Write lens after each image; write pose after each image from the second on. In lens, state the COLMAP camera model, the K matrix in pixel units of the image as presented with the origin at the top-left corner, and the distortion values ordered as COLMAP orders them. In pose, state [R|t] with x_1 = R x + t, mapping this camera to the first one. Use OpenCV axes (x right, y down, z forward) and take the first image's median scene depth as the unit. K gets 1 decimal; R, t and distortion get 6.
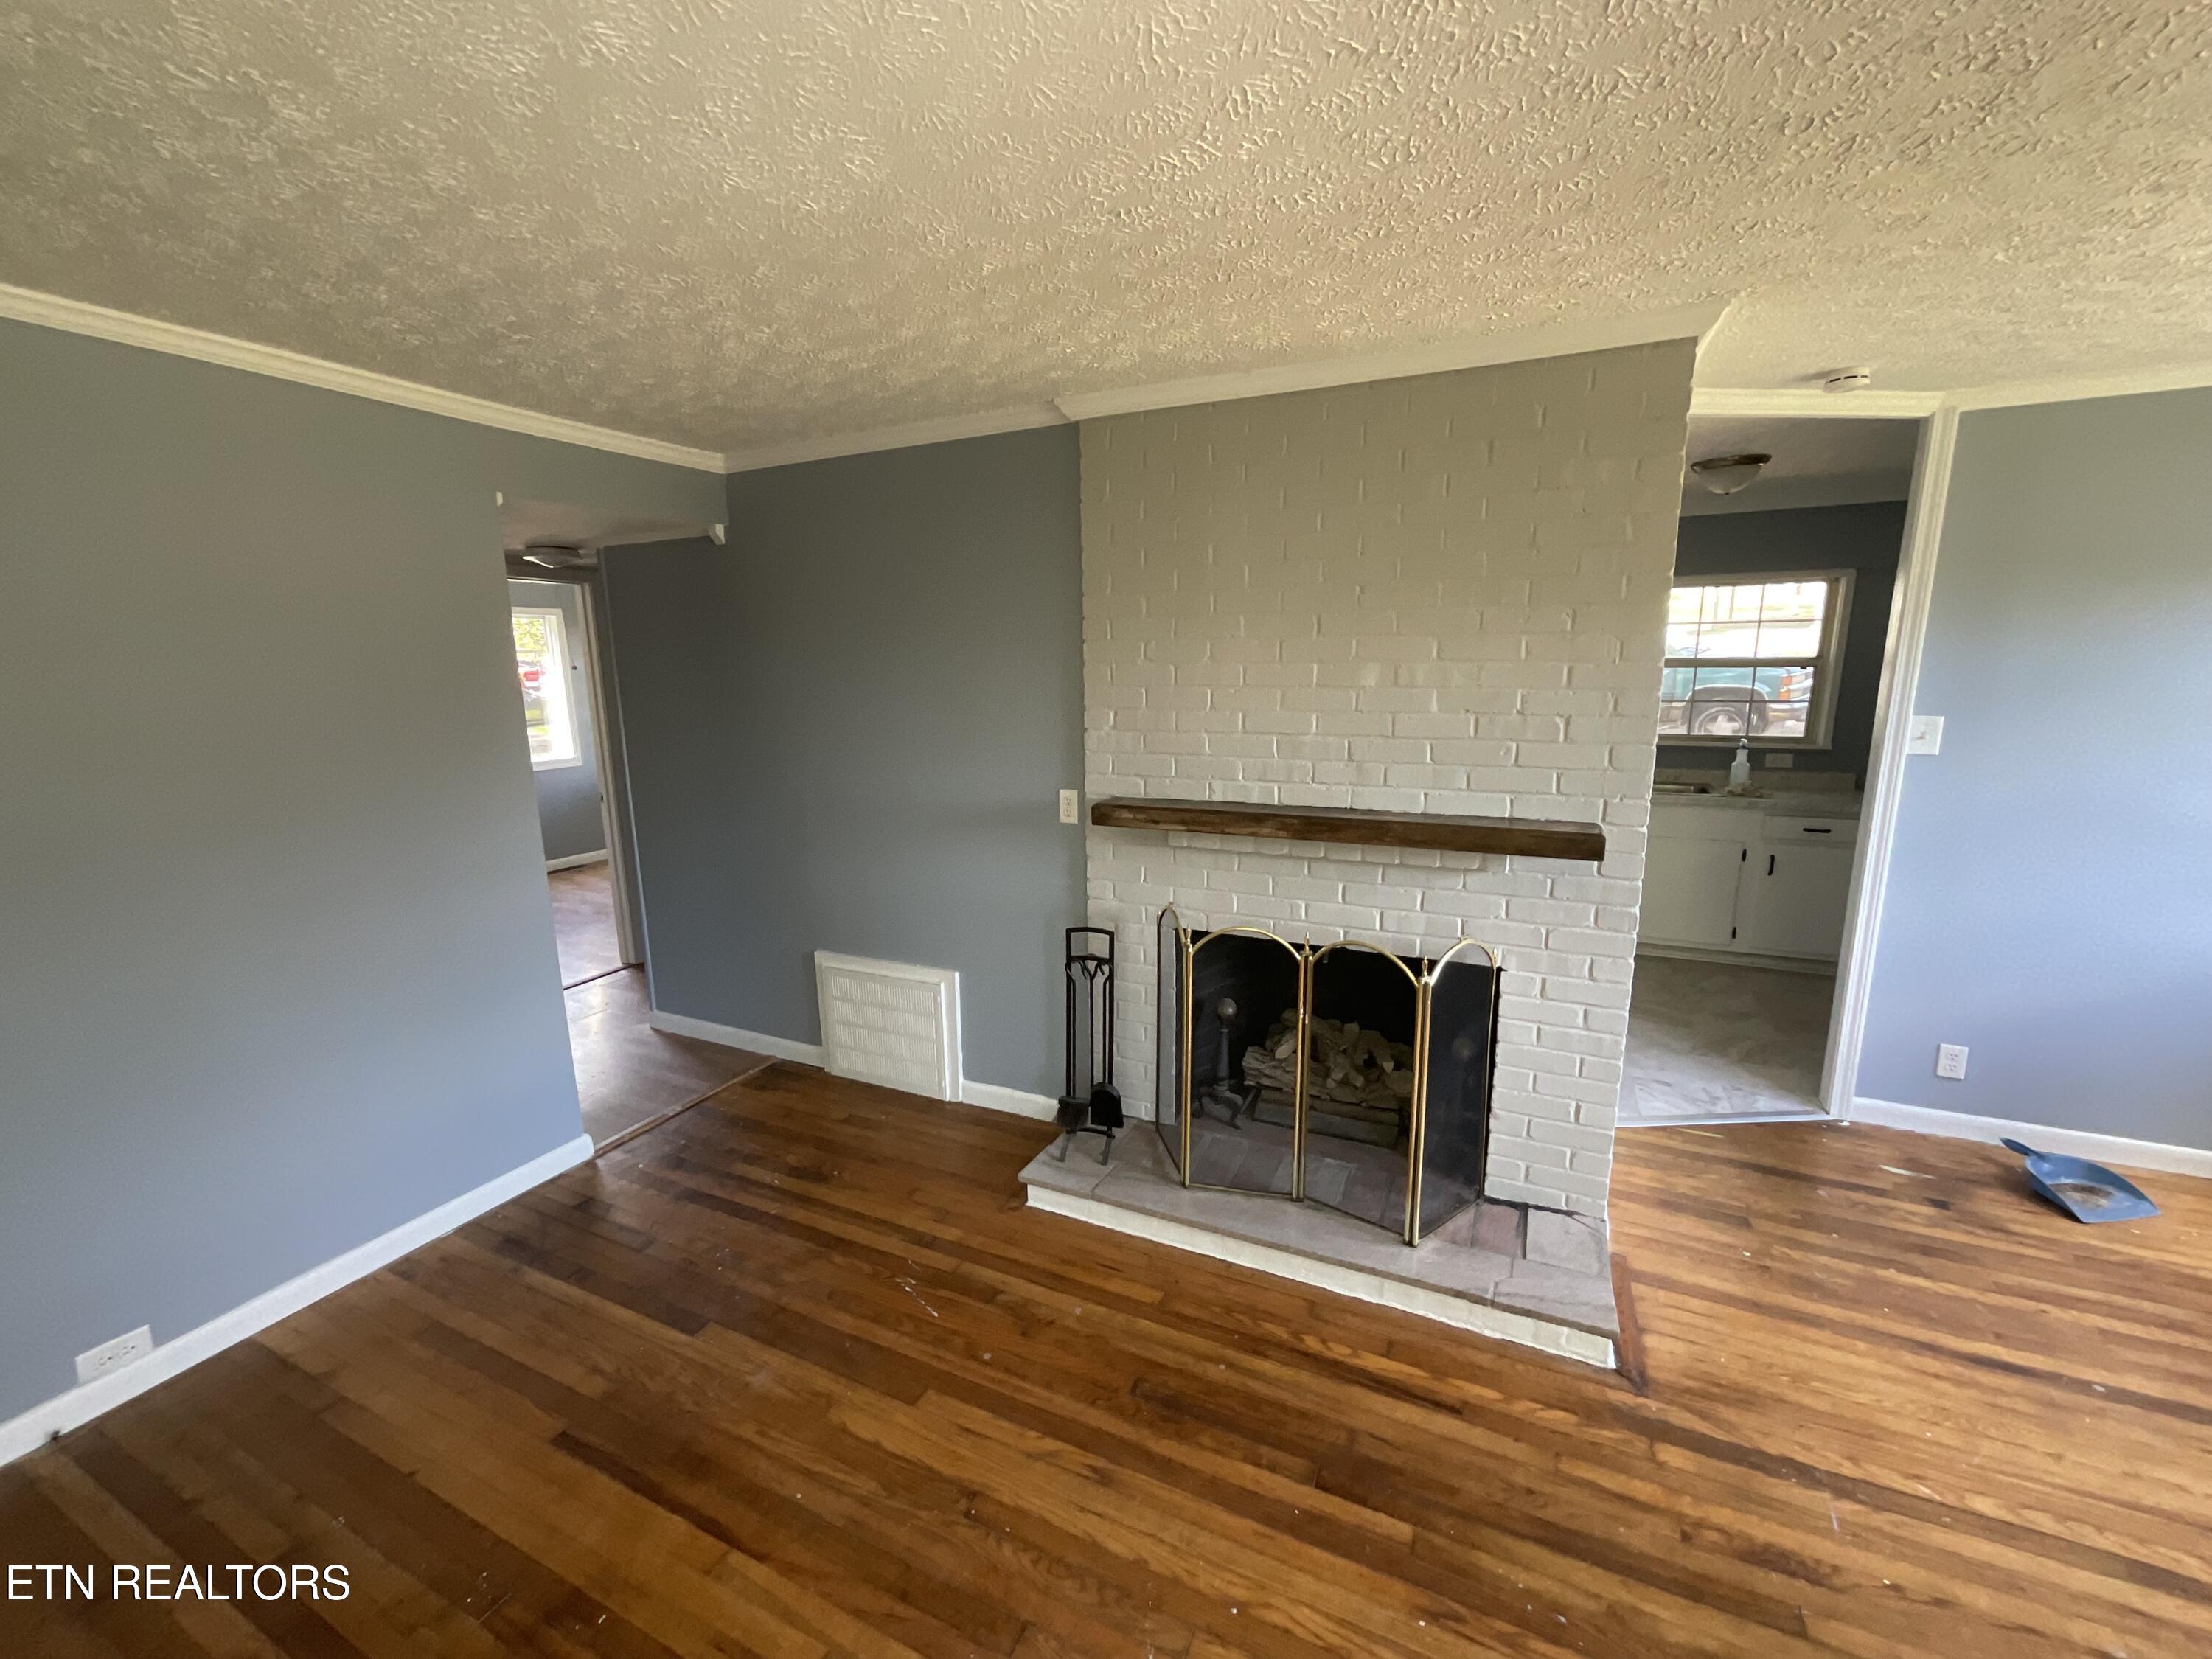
lens RADIAL K [[896.8, 0, 1104.4], [0, 896.8, 829.6], [0, 0, 1]] dist [-0.004083, -0.000178]
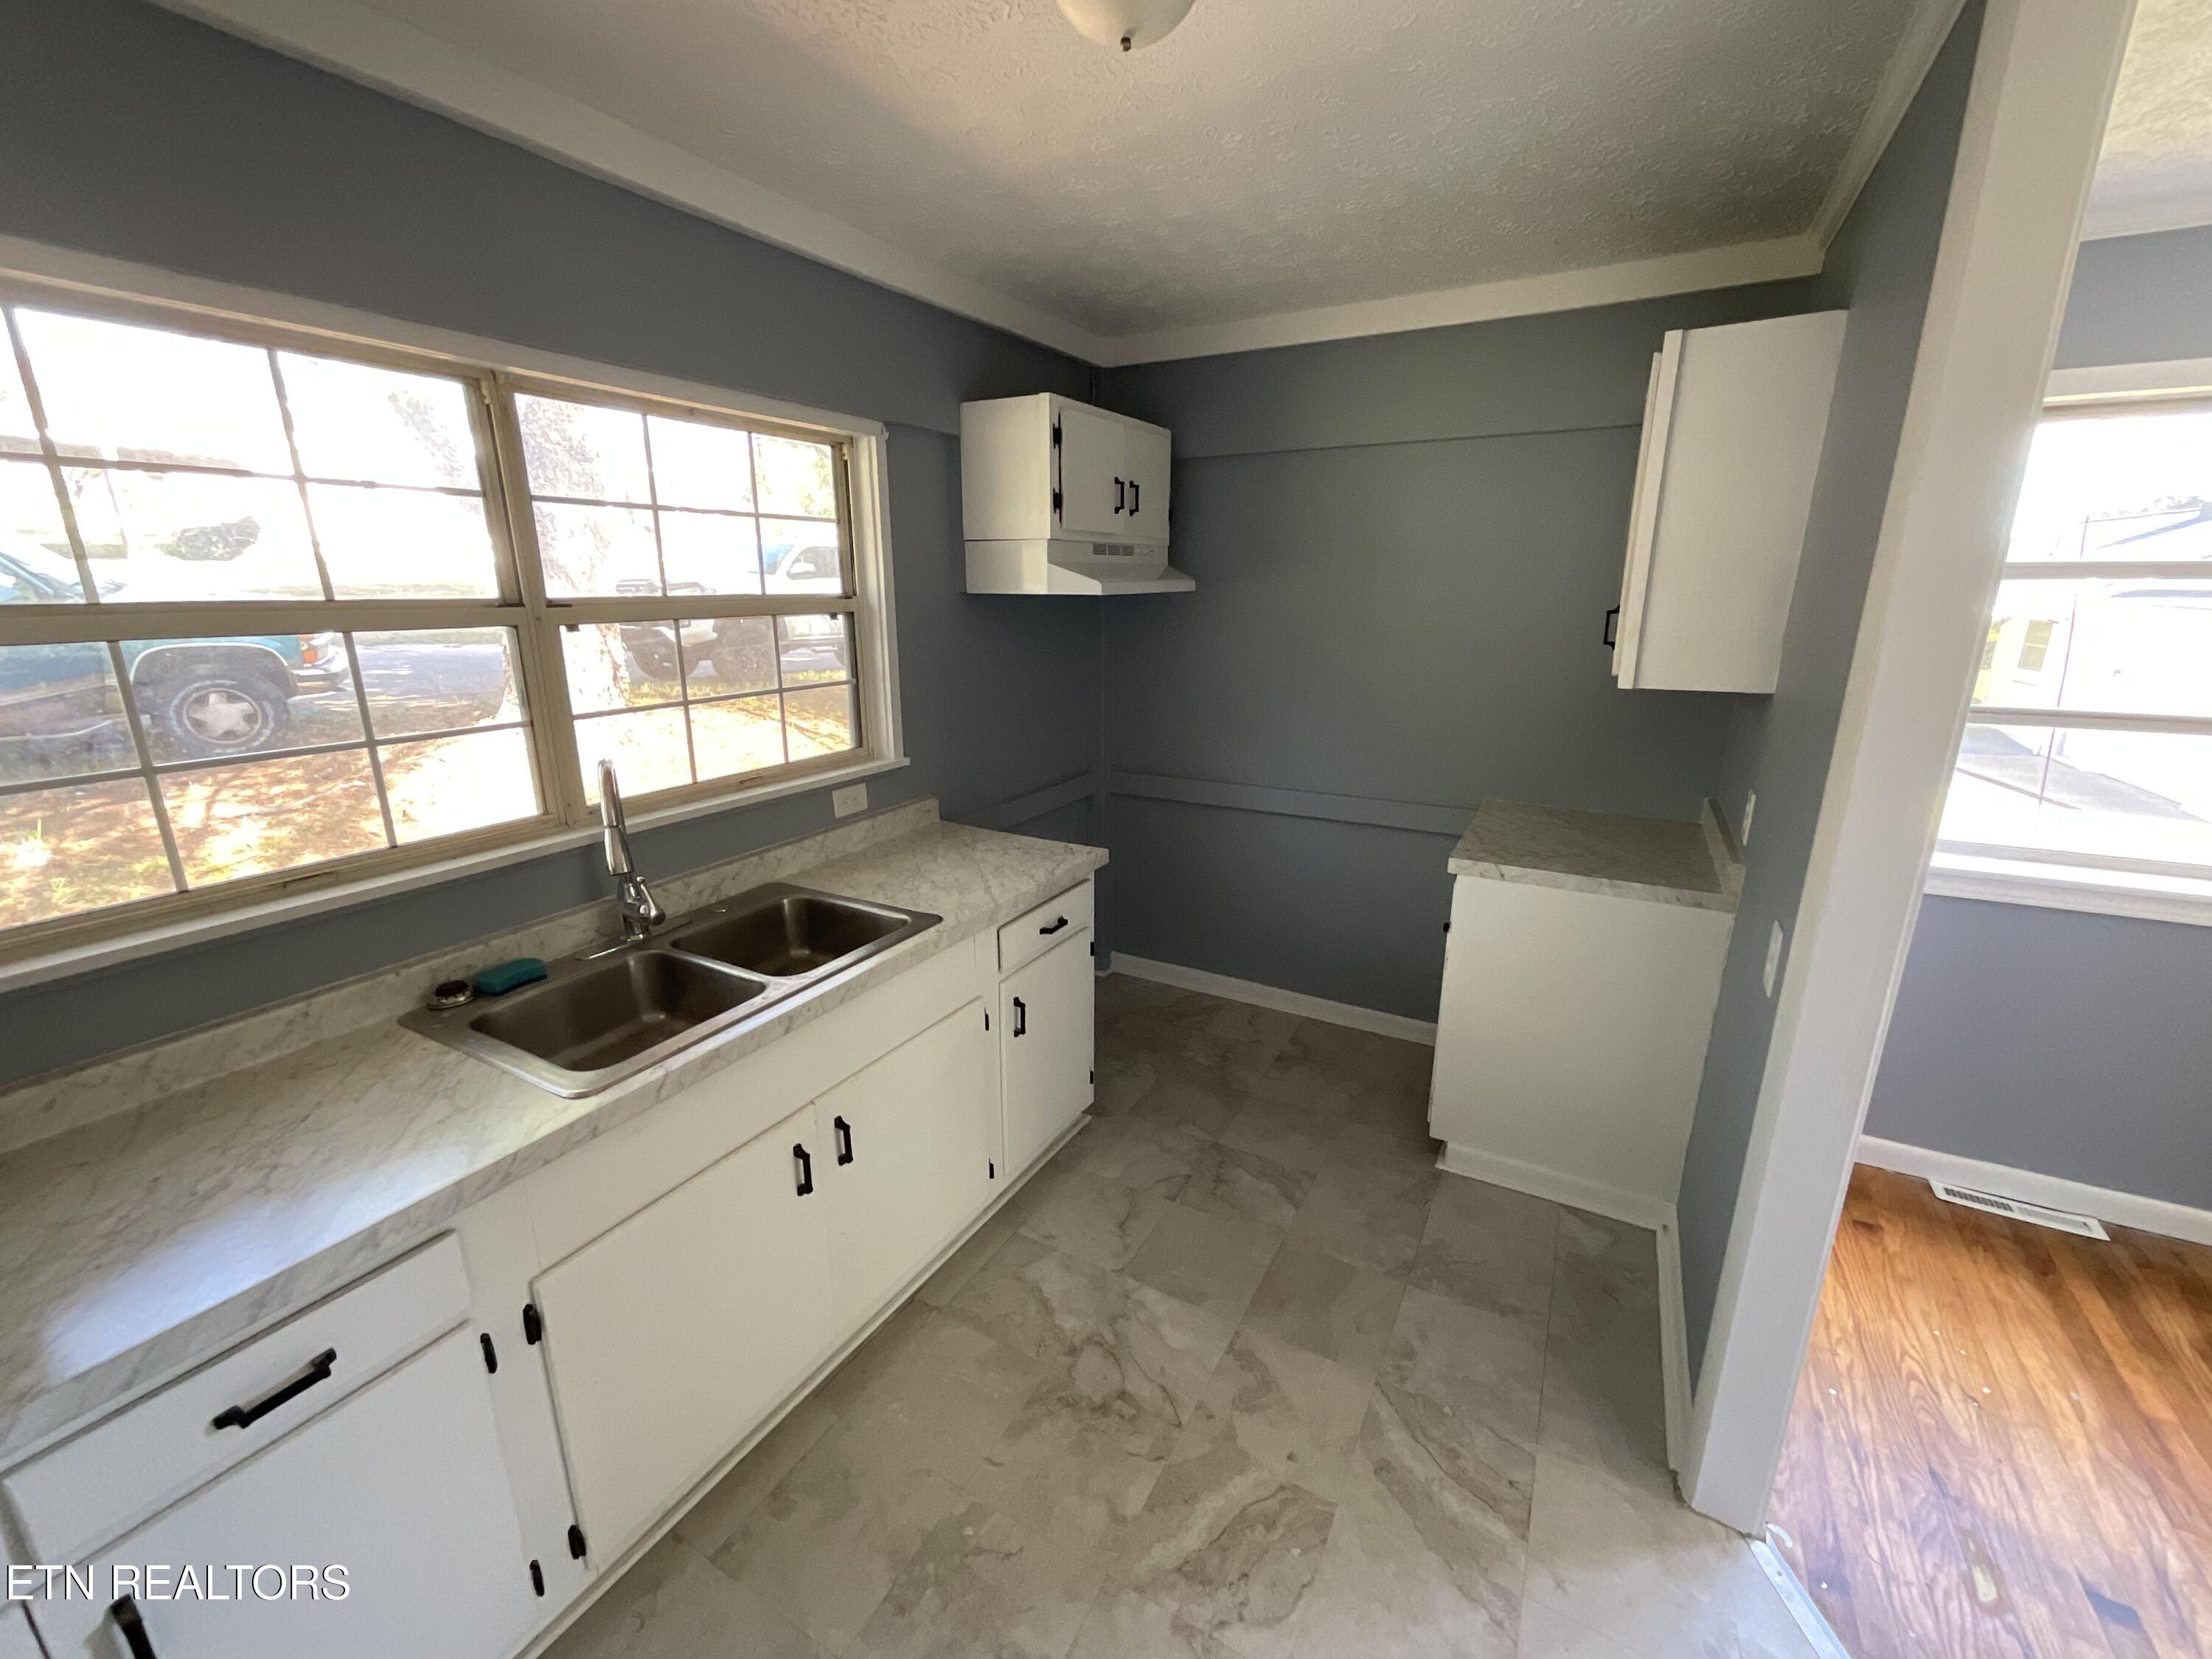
lens RADIAL K [[896.8, 0, 1105.5], [0, 896.8, 830.9], [0, 0, 1]] dist [-0.004083, -0.000178]
pose [[0.067660, -0.255007, 0.964569, 0.270659], [0.191306, 0.952162, 0.238307, -0.156160], [-0.979196, 0.168404, 0.113208, 0.811162]]
